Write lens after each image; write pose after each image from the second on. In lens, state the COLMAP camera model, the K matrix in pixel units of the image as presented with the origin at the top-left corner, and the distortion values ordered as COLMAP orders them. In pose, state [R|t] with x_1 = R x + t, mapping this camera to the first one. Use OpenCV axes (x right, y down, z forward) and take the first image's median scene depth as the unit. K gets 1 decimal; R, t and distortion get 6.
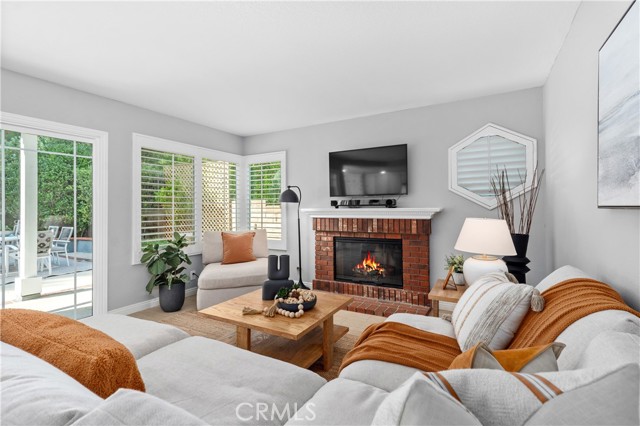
lens RADIAL K [[291.1, 0, 323.0], [0, 291.1, 206.6], [0, 0, 1]] dist [0.003706, 0.000865]
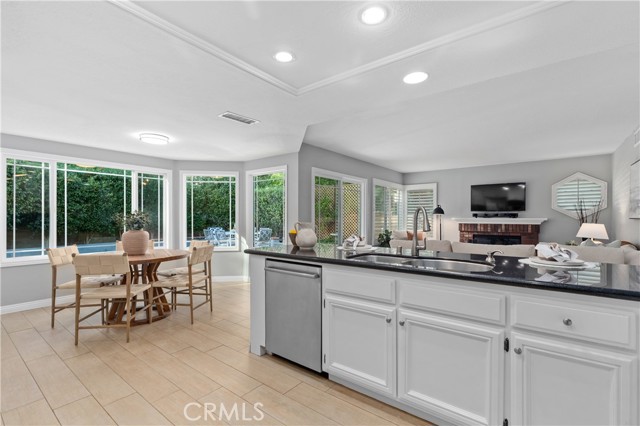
lens RADIAL K [[291.1, 0, 324.5], [0, 291.1, 218.5], [0, 0, 1]] dist [0.003706, 0.000865]
pose [[0.990050, 0.012202, -0.140188, -0.618536], [-0.011288, 0.999910, 0.007317, 0.006735], [0.140265, -0.005662, 0.990098, -0.861389]]
